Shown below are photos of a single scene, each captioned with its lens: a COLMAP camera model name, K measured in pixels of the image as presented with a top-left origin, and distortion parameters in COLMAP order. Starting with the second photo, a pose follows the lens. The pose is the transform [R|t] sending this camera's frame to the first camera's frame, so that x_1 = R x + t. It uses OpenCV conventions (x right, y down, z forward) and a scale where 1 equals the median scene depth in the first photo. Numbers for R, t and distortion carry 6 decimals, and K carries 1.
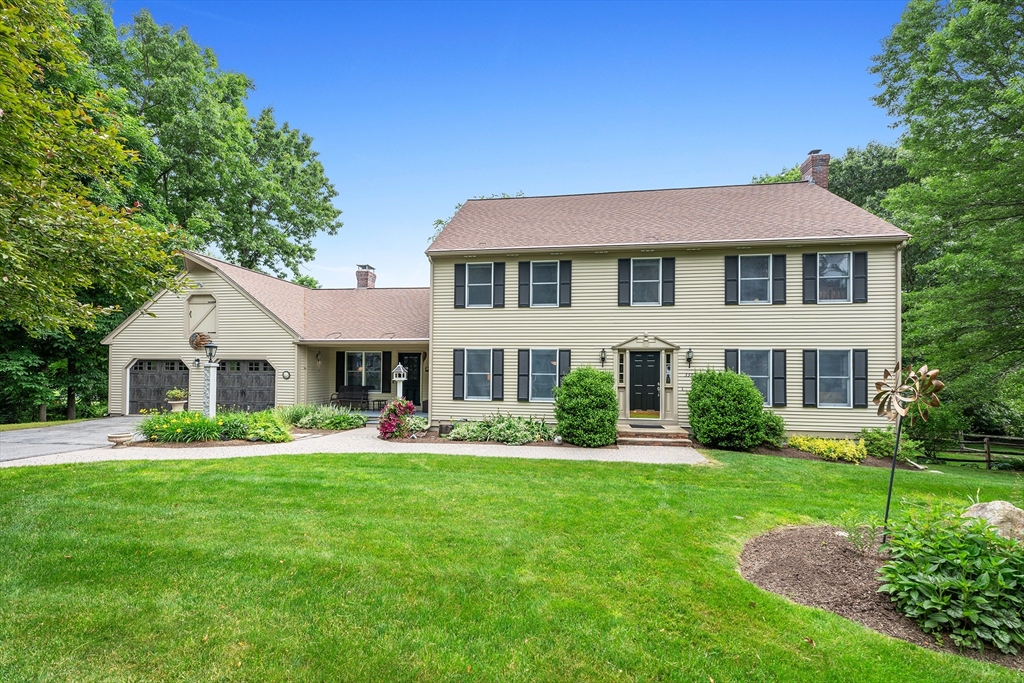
lens RADIAL K [[372.8, 0, 509.2], [0, 372.8, 360.5], [0, 0, 1]] dist [-0.001015, -0.000147]
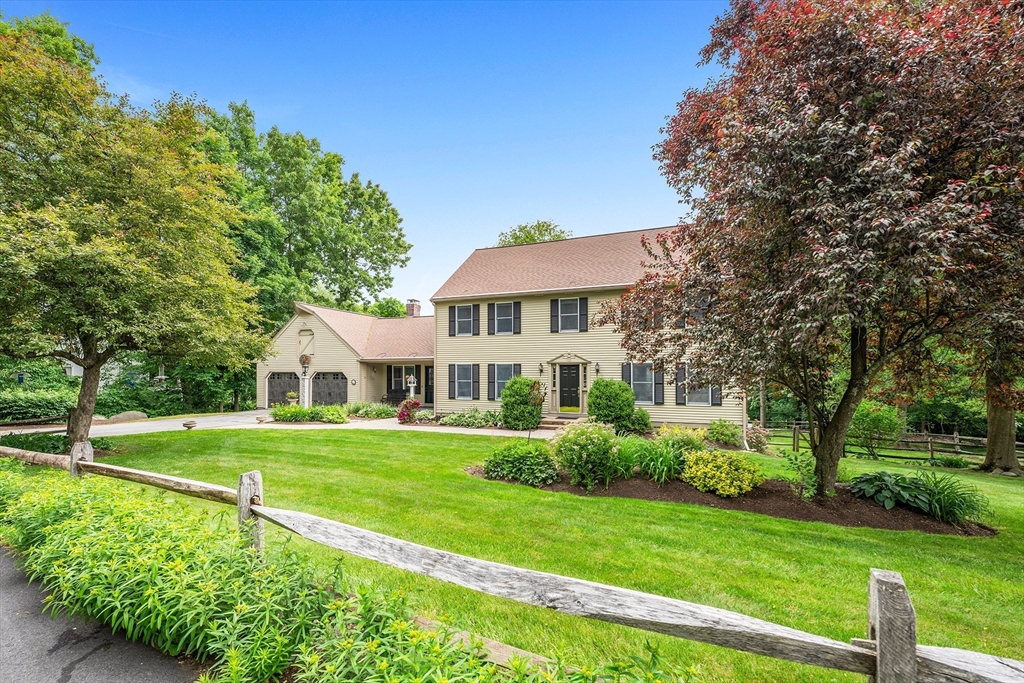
lens RADIAL K [[372.8, 0, 509.2], [0, 372.8, 360.5], [0, 0, 1]] dist [-0.001015, -0.000147]
pose [[0.973913, -0.019413, -0.226091, 0.414302], [0.018593, 0.999811, -0.005756, -0.033016], [0.226160, 0.001402, 0.974089, -0.377119]]
